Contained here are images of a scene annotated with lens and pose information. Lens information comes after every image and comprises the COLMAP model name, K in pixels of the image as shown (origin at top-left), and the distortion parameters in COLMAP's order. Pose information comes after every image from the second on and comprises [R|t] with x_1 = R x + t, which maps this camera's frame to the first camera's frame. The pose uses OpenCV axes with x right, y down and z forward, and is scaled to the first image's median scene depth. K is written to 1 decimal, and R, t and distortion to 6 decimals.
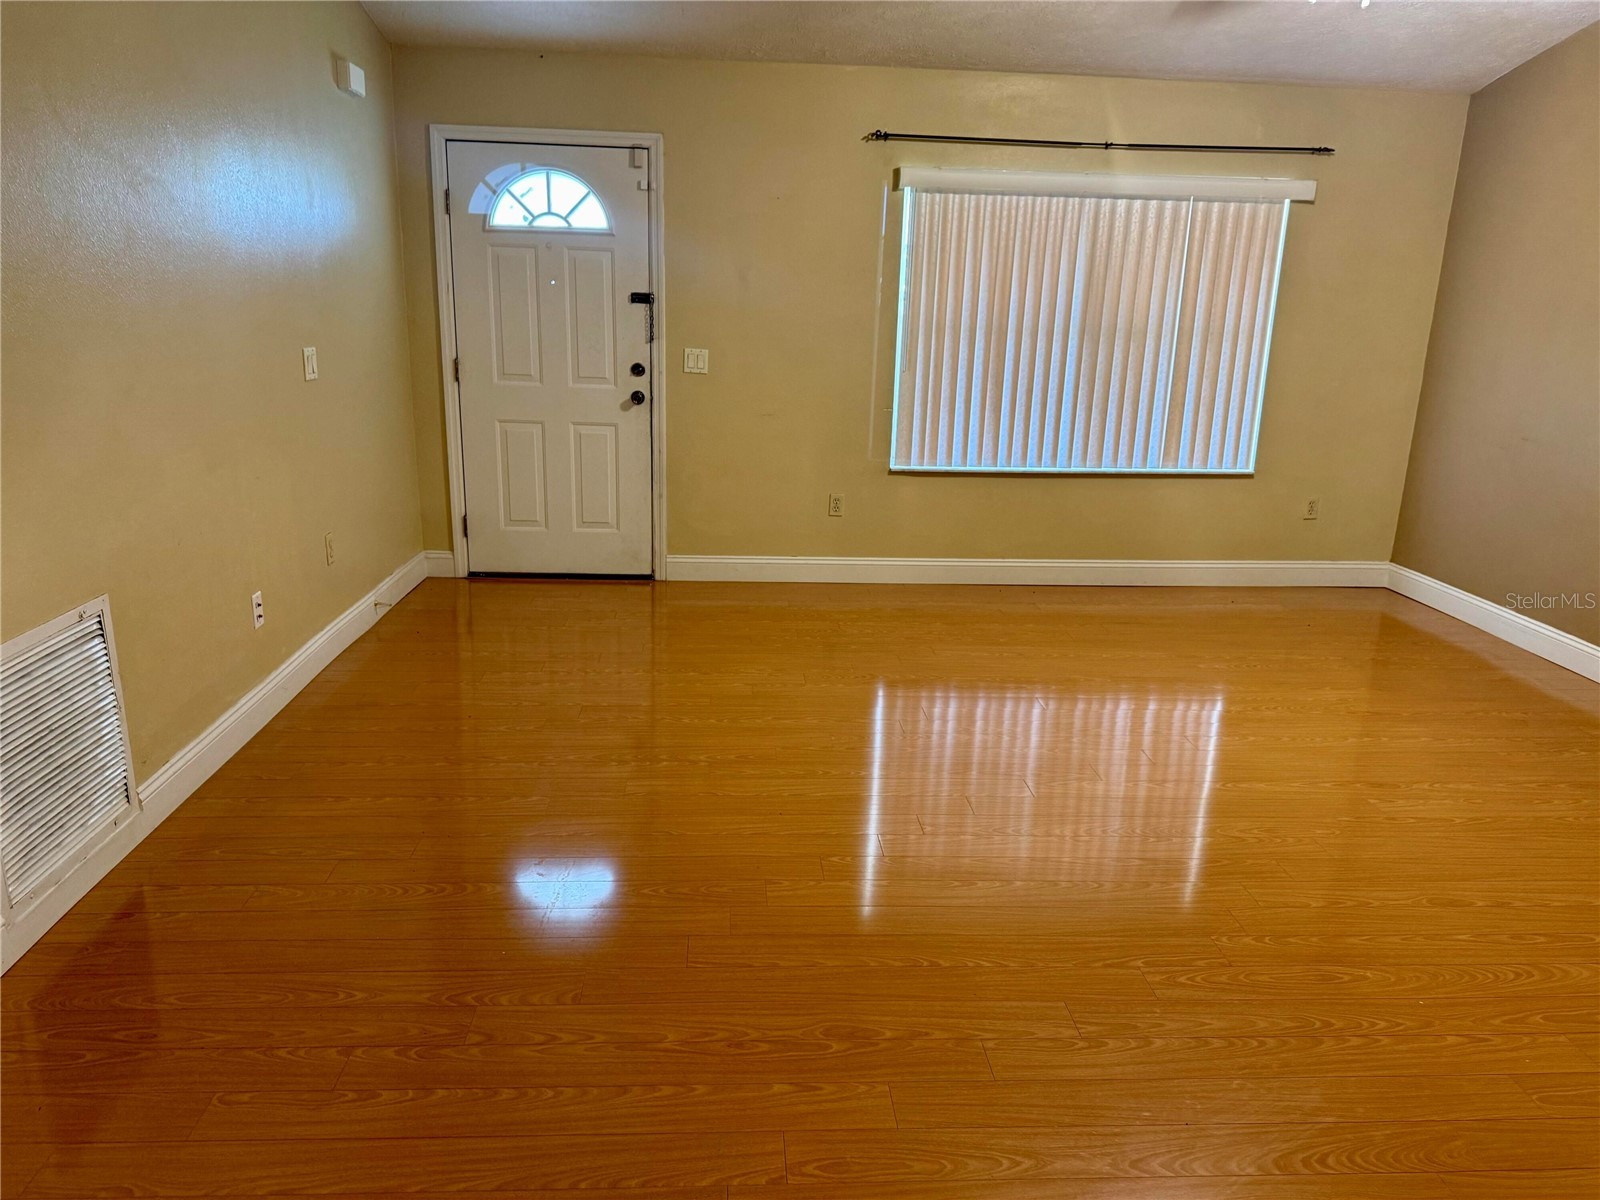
lens RADIAL K [[1119.4, 0, 800.0], [0, 1119.4, 600.0], [0, 0, 1]] dist [0.219404, -0.472635]
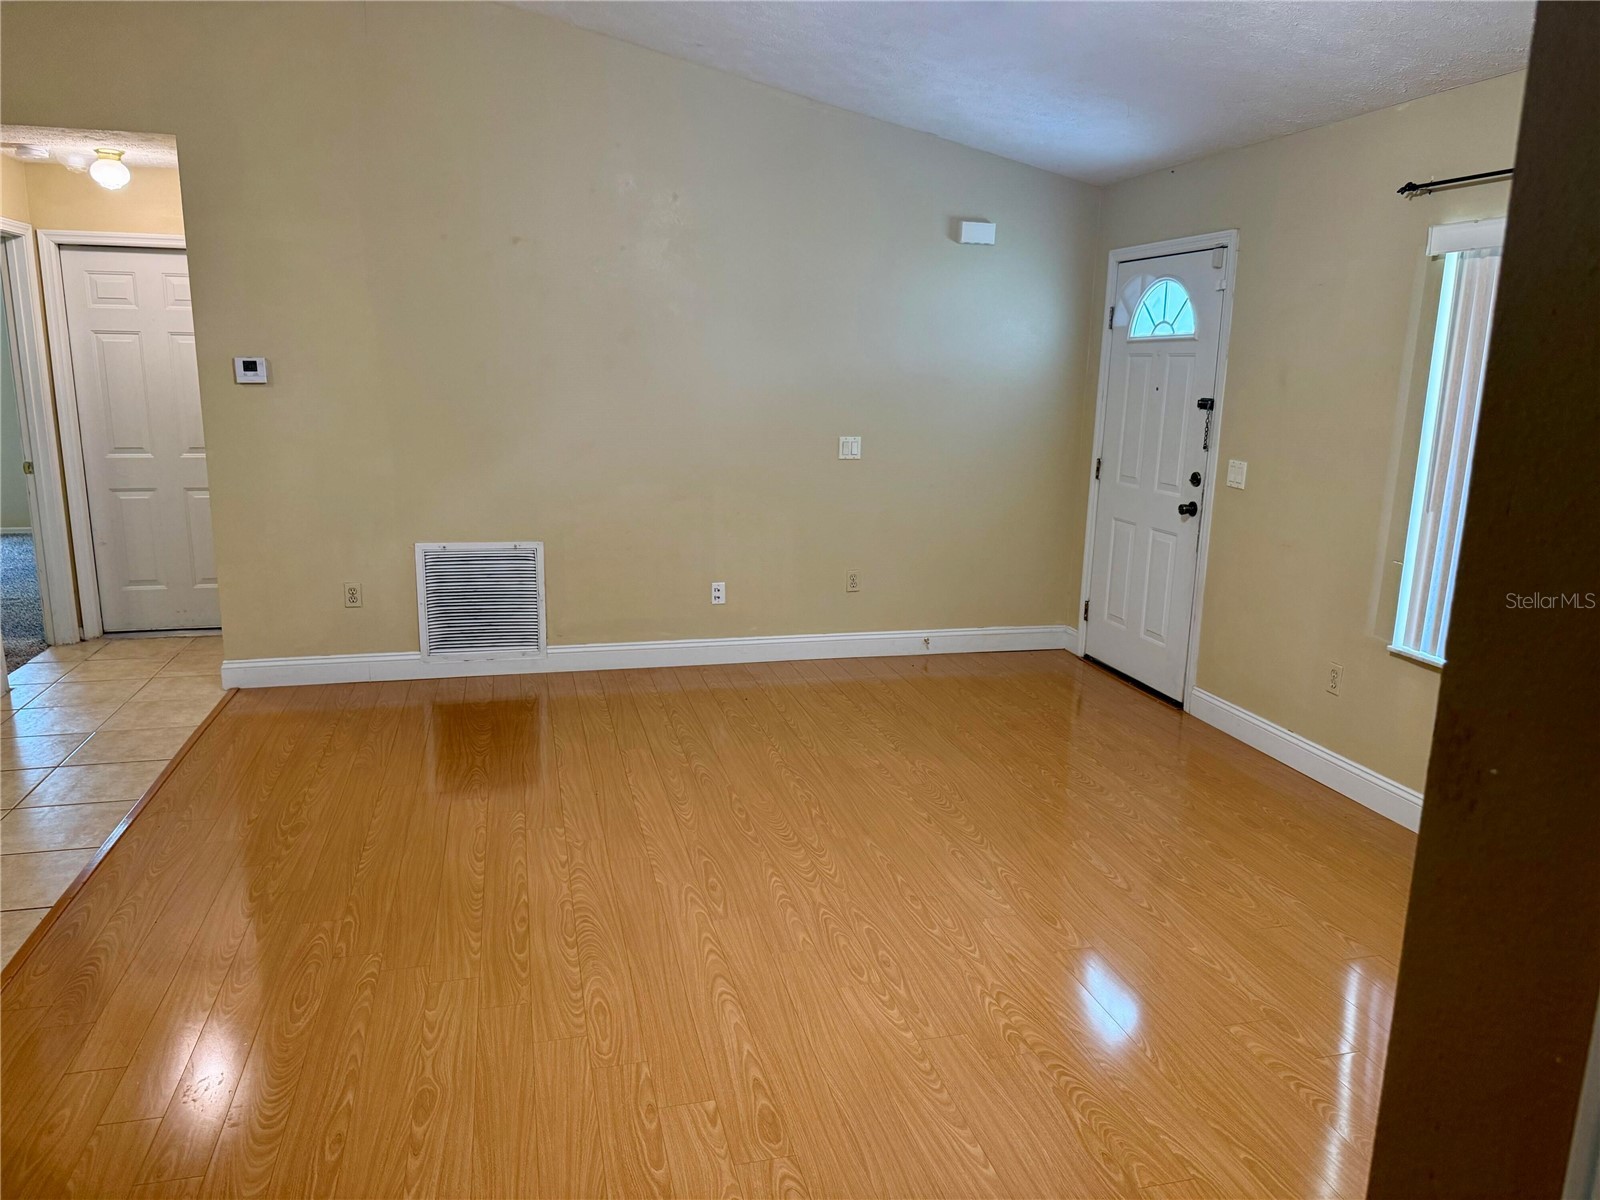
lens RADIAL K [[1148.9, 0, 800.0], [0, 1148.9, 600.0], [0, 0, 1]] dist [0.152299, -0.232635]
pose [[0.175238, 0.176498, -0.968576, 0.733523], [-0.266718, 0.955521, 0.125864, -0.143668], [0.947709, 0.236281, 0.214519, 0.517063]]
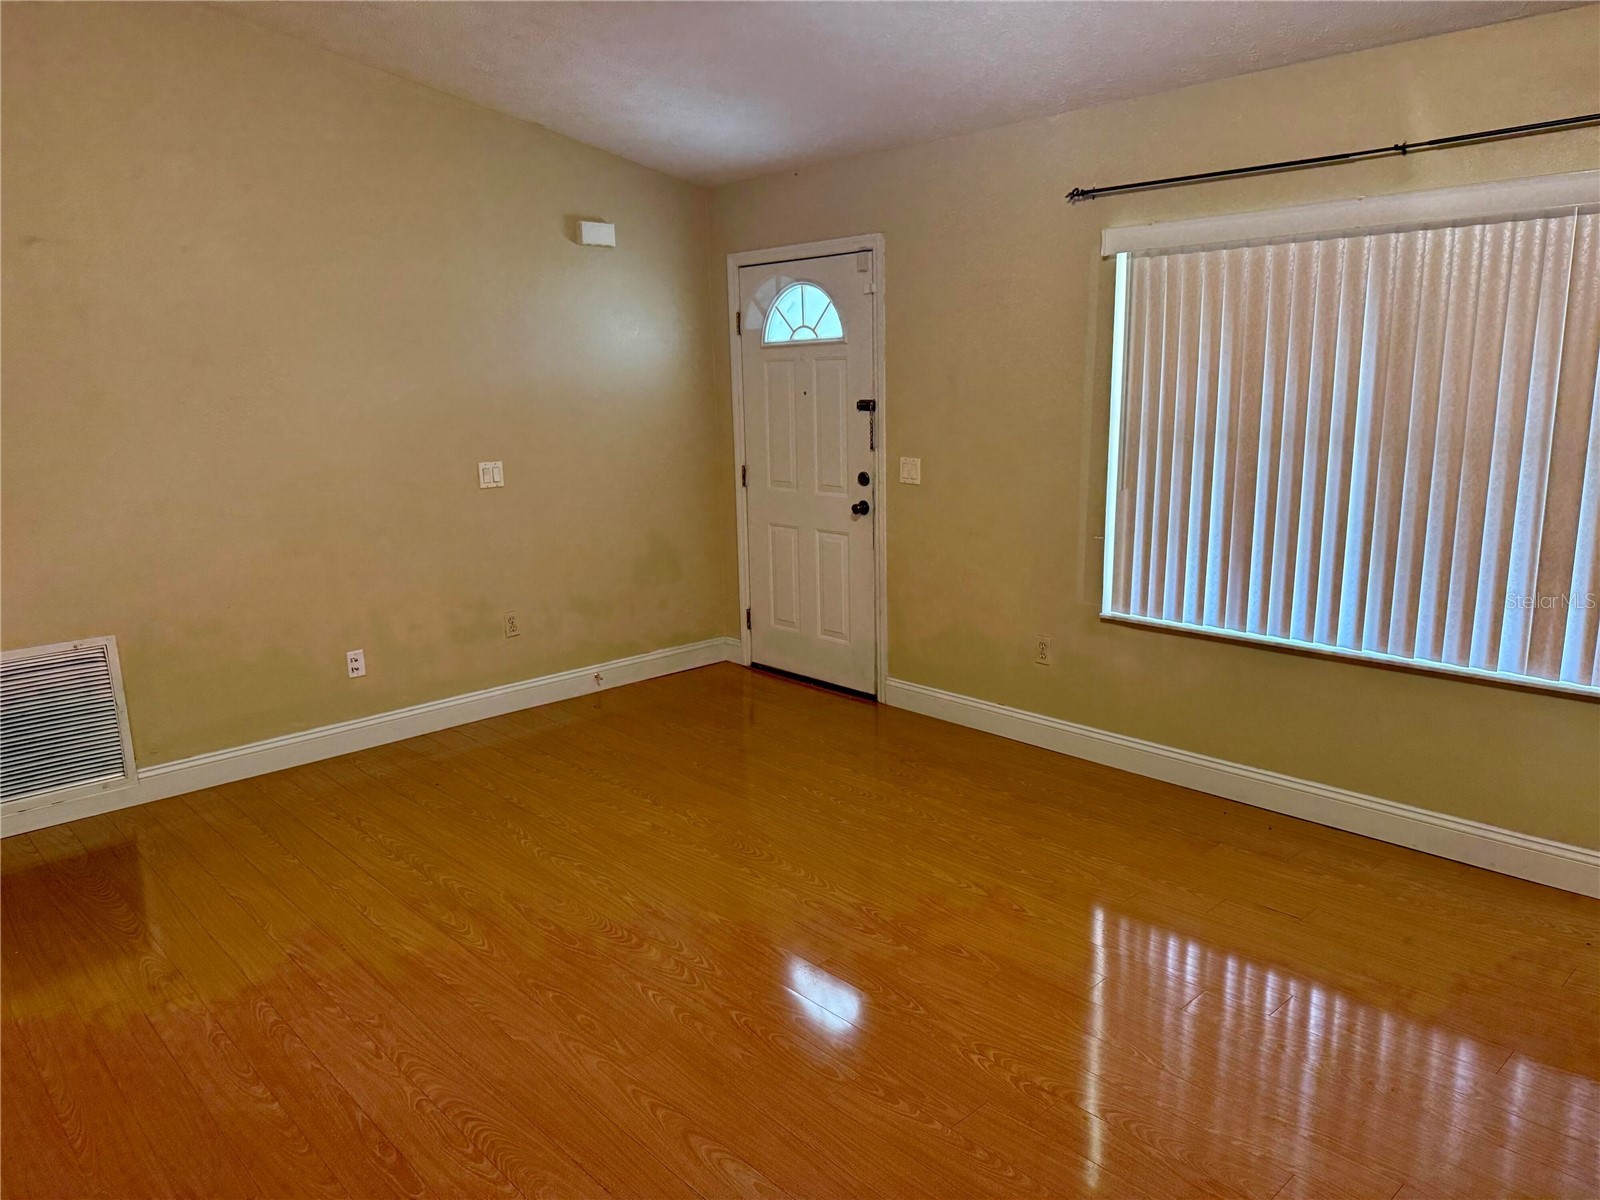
lens RADIAL K [[1148.9, 0, 800.0], [0, 1148.9, 600.0], [0, 0, 1]] dist [0.152299, -0.232635]
pose [[0.615415, 0.114053, -0.779908, 0.584321], [-0.158310, 0.987198, 0.019446, -0.113925], [0.772142, 0.111500, 0.625592, 0.370429]]
